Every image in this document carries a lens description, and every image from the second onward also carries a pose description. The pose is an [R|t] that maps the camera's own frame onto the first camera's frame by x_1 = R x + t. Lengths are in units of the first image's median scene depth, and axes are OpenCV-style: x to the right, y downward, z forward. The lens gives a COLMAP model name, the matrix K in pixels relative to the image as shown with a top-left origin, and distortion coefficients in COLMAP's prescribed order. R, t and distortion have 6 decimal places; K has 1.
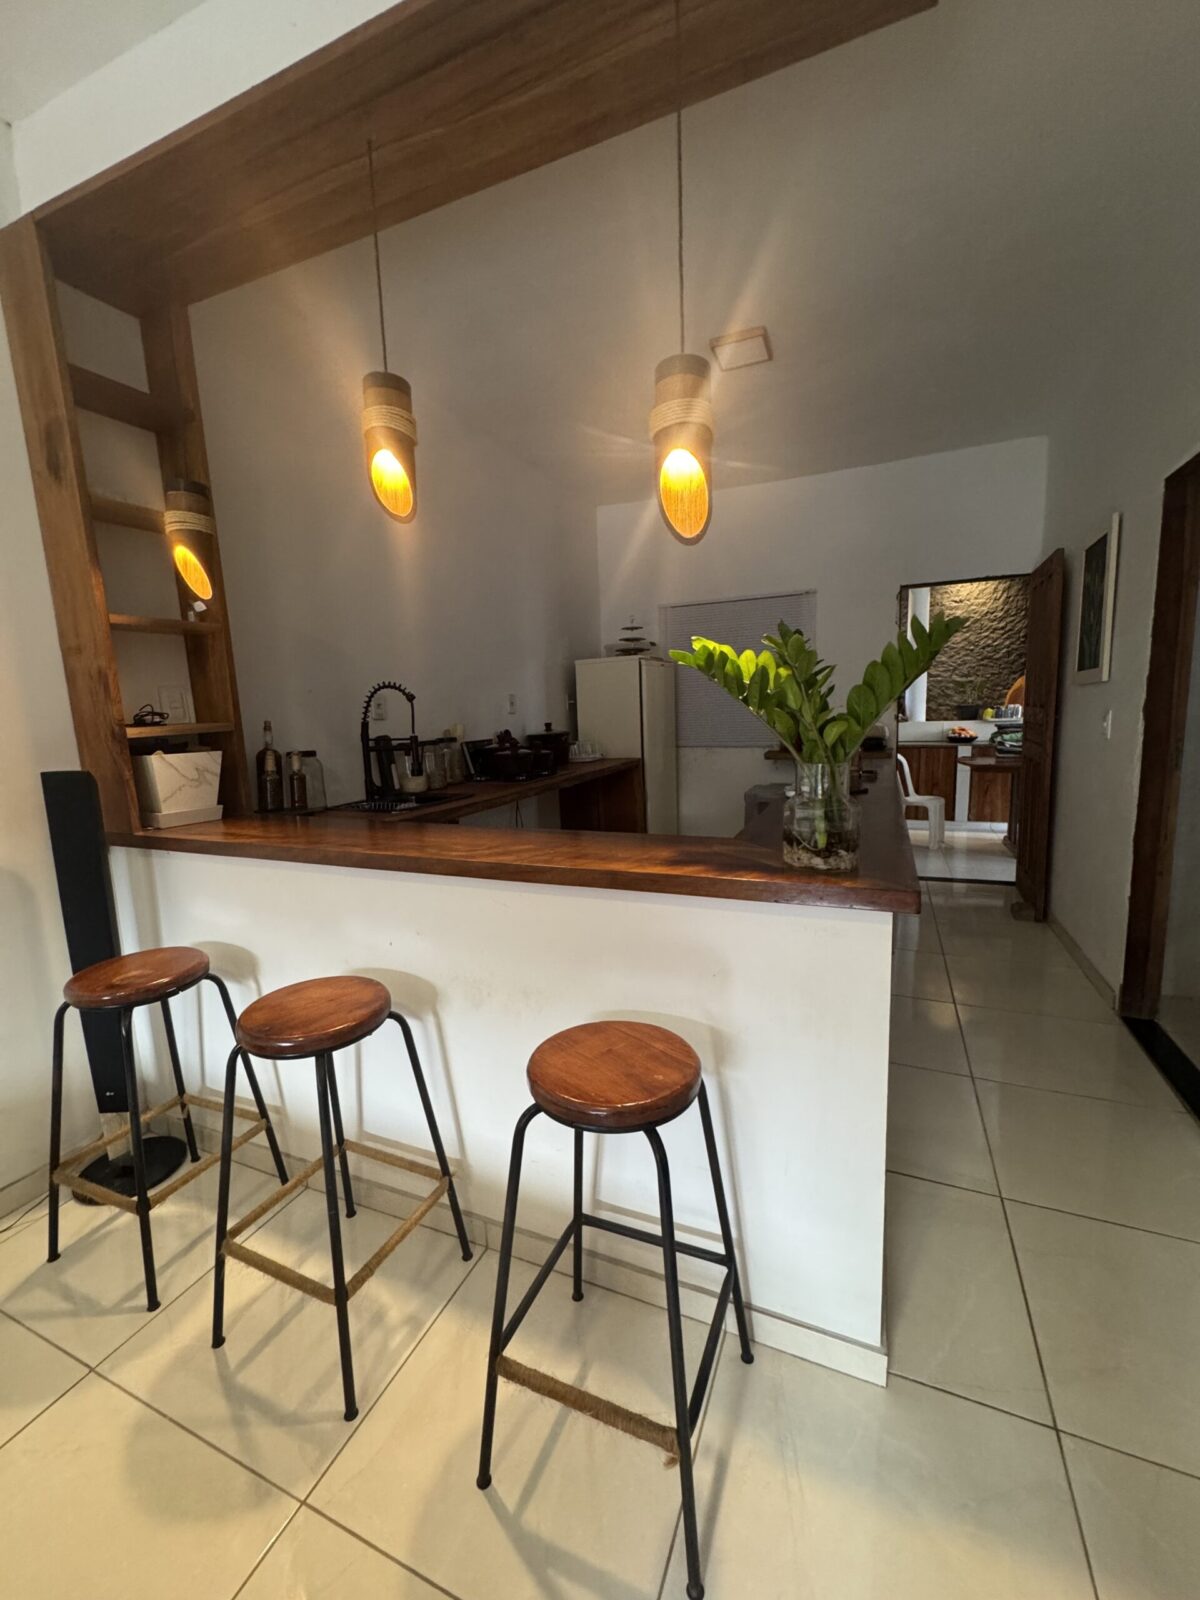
lens RADIAL K [[640.1, 0, 600.0], [0, 640.1, 800.0], [0, 0, 1]] dist [-0.003158, -0.000479]
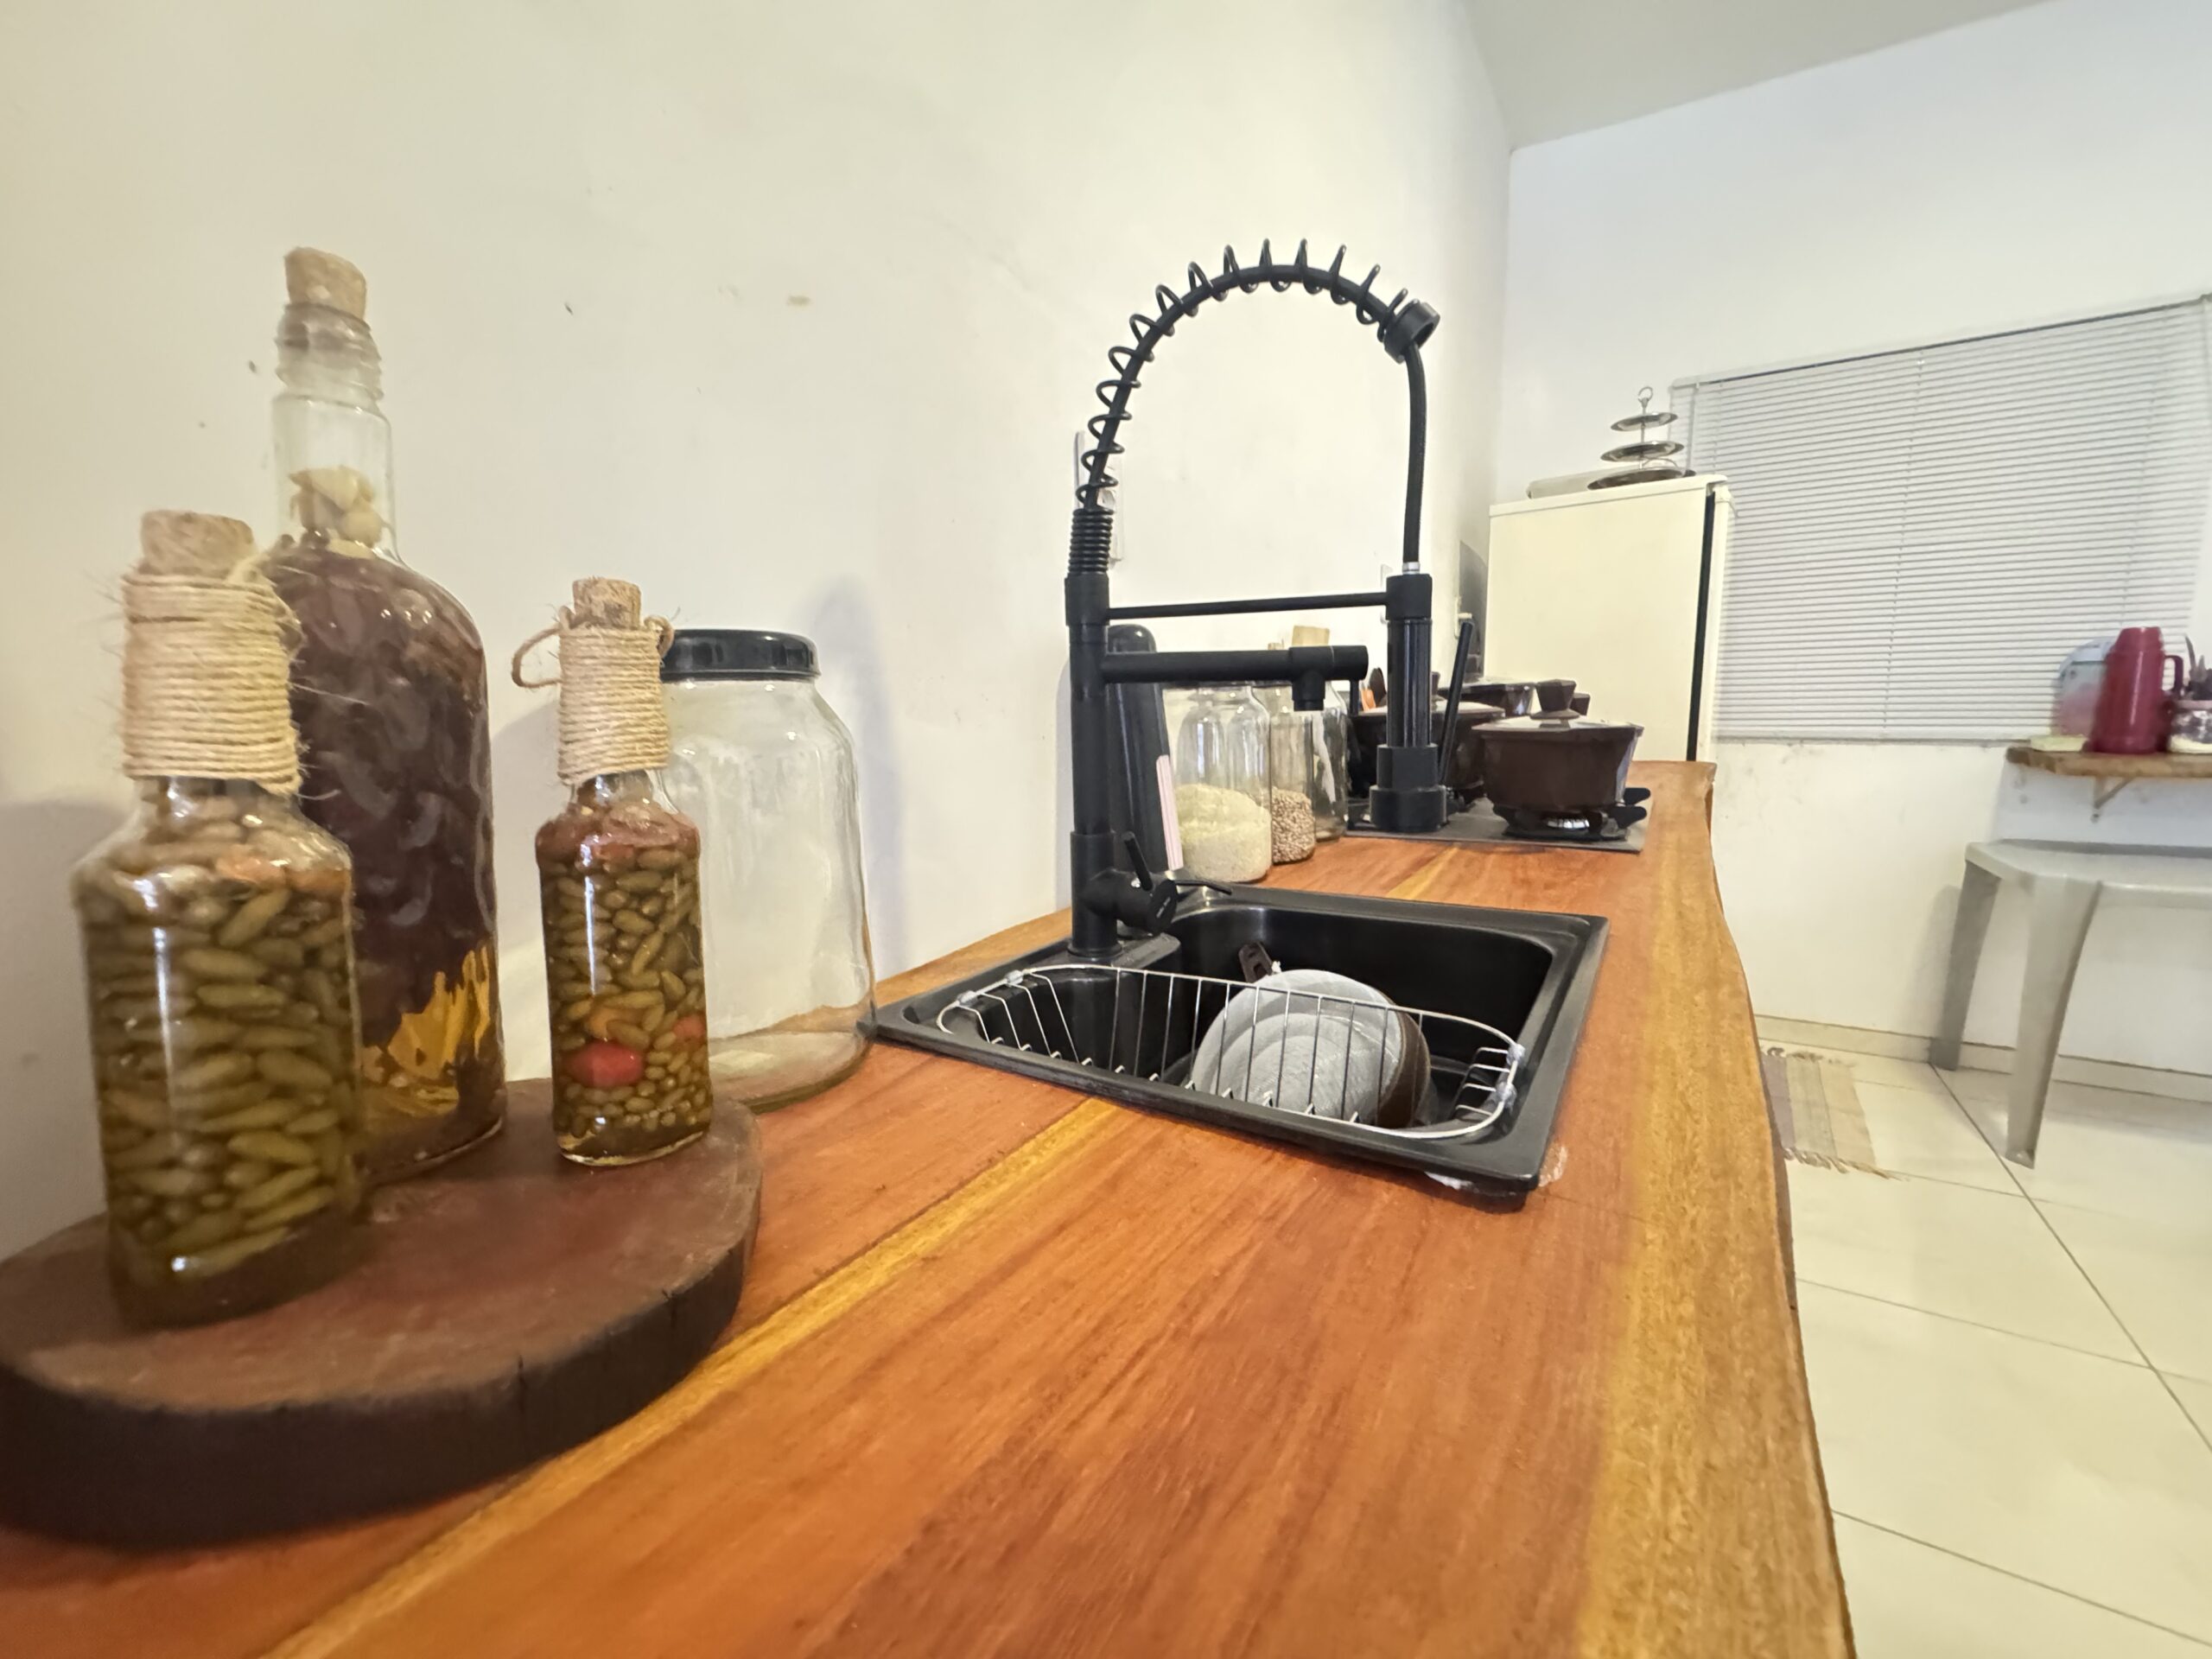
lens RADIAL K [[885.0, 0, 1106.0], [0, 885.0, 829.5], [0, 0, 1]] dist [-0.003158, -0.000479]
pose [[0.990904, 0.037557, -0.129225, -0.329201], [-0.035951, 0.999245, 0.014741, -0.037438], [0.129681, -0.009962, 0.991506, 0.757536]]
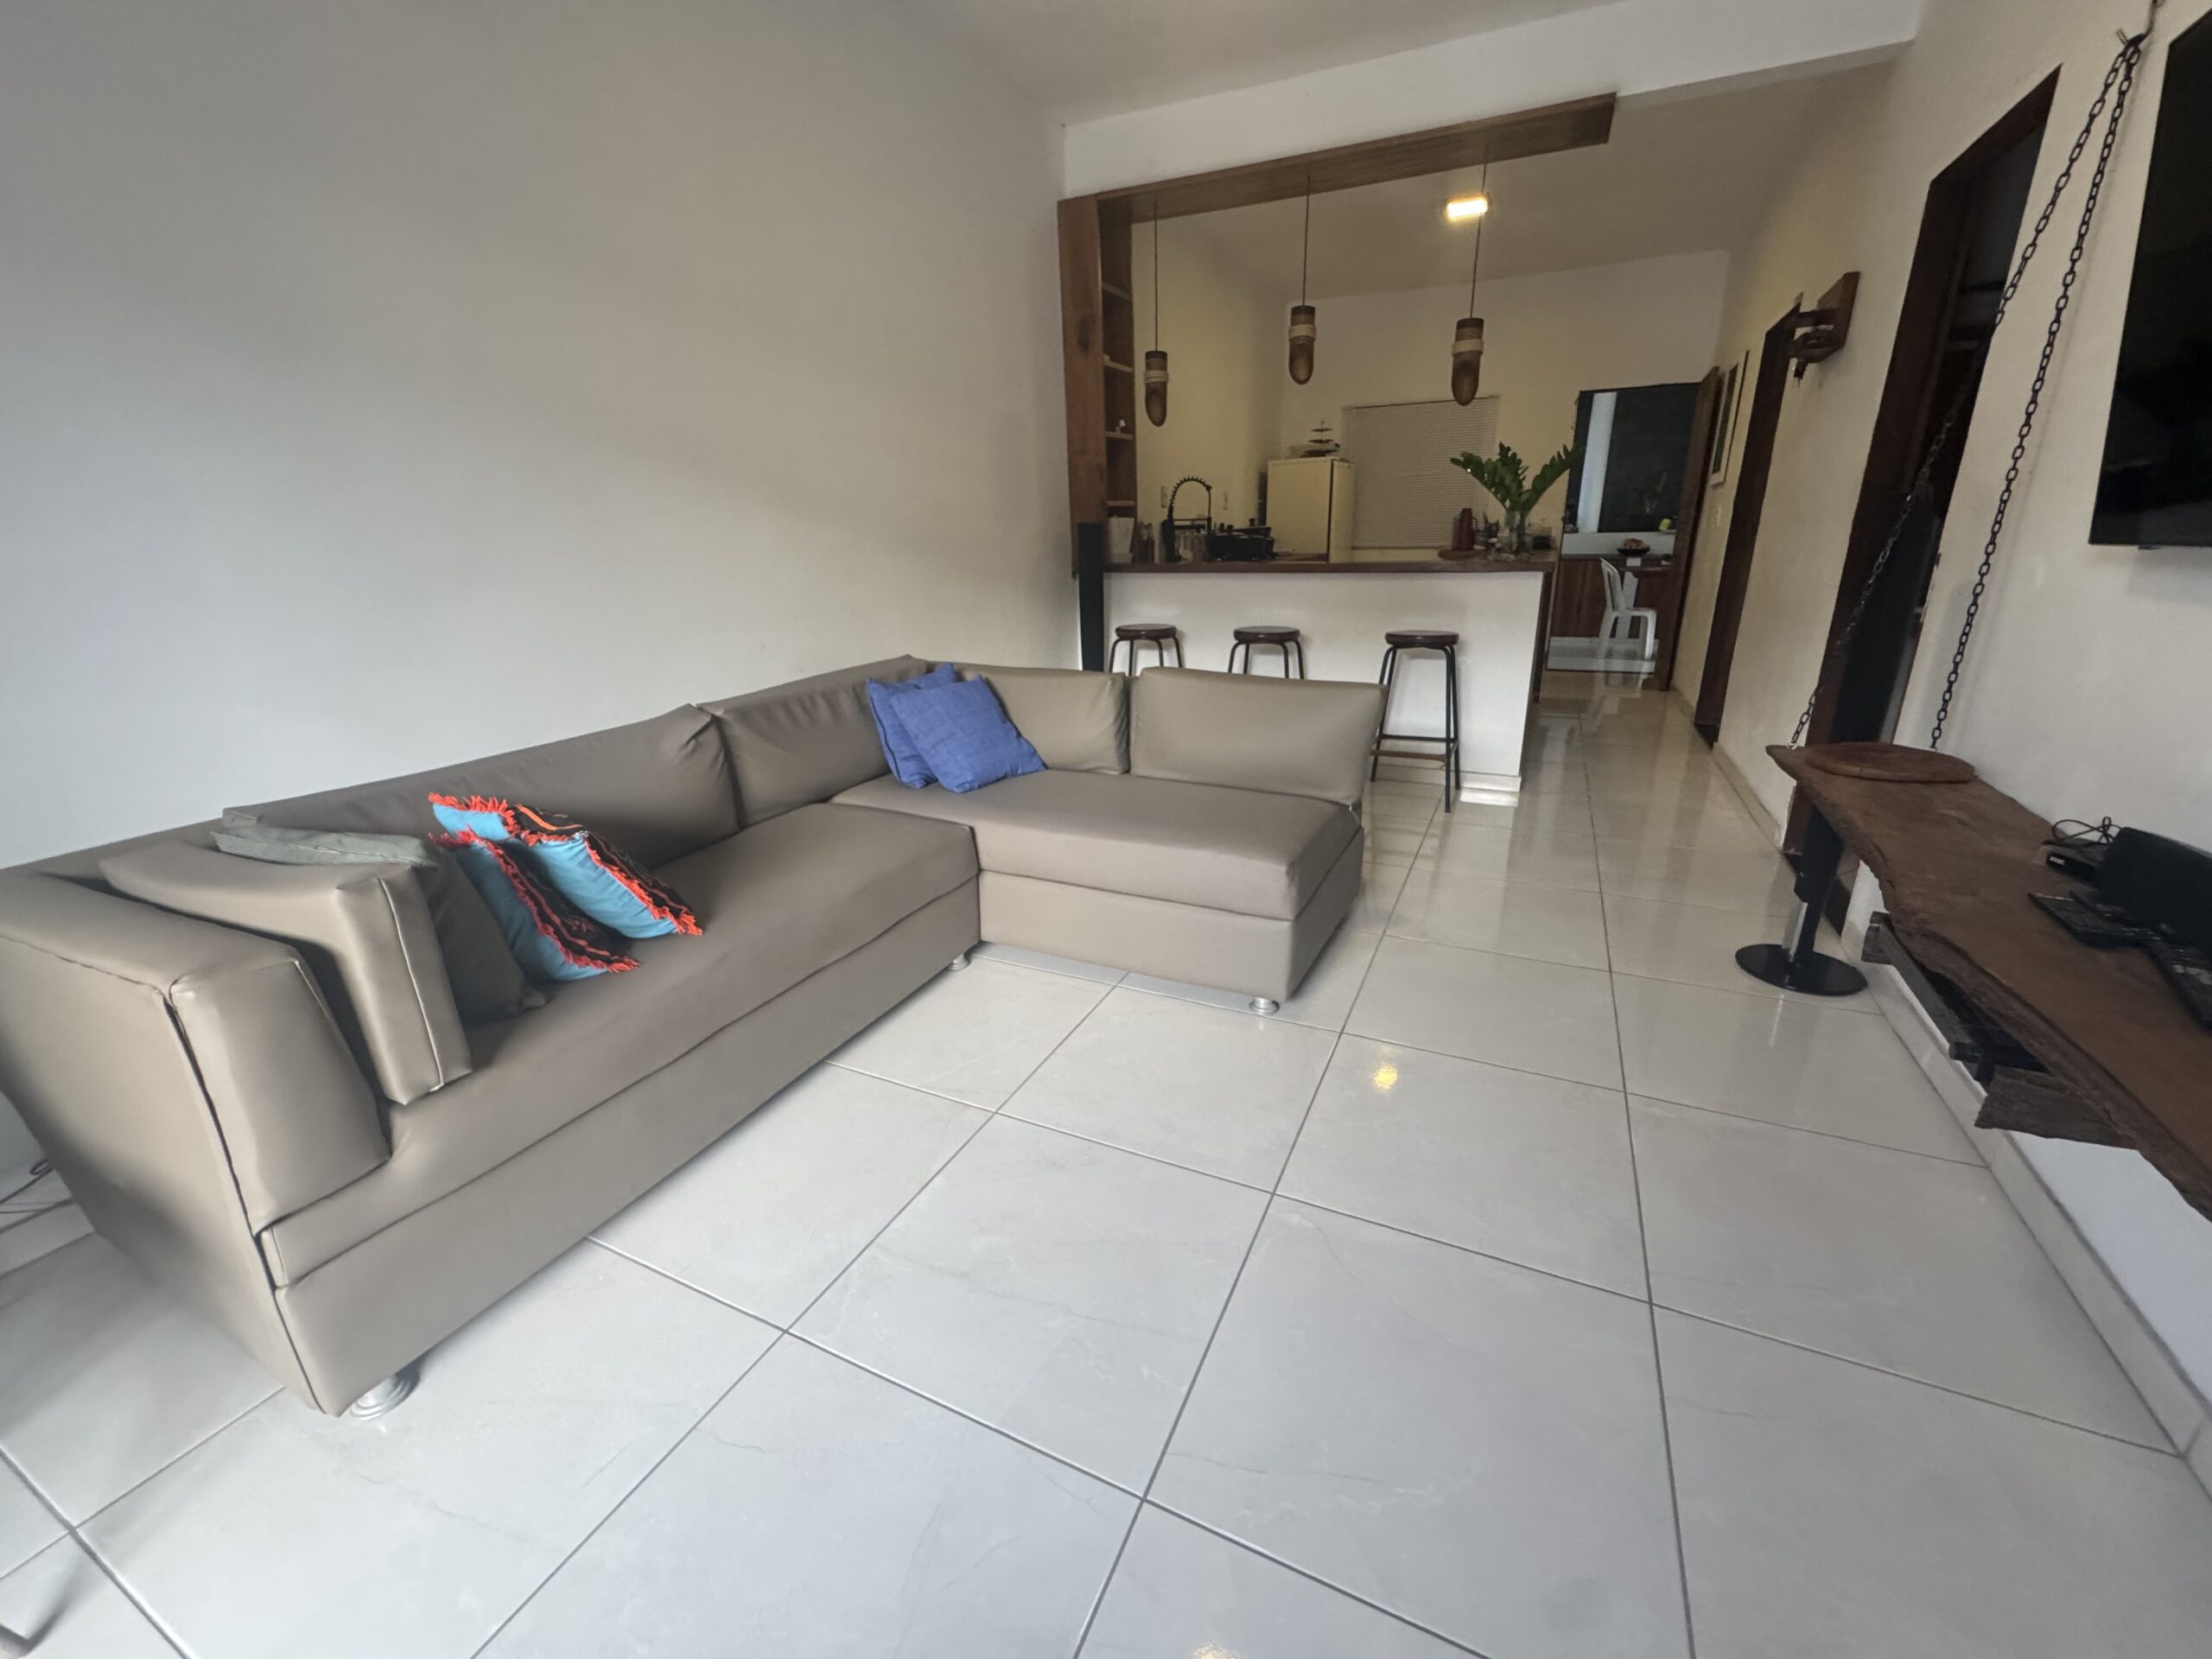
lens RADIAL K [[885.0, 0, 1106.0], [0, 885.0, 829.5], [0, 0, 1]] dist [-0.003158, -0.000479]
pose [[0.999247, 0.022298, -0.031744, -0.432046], [-0.016258, 0.983679, 0.179198, 0.225924], [0.035222, -0.178547, 0.983301, -1.019776]]
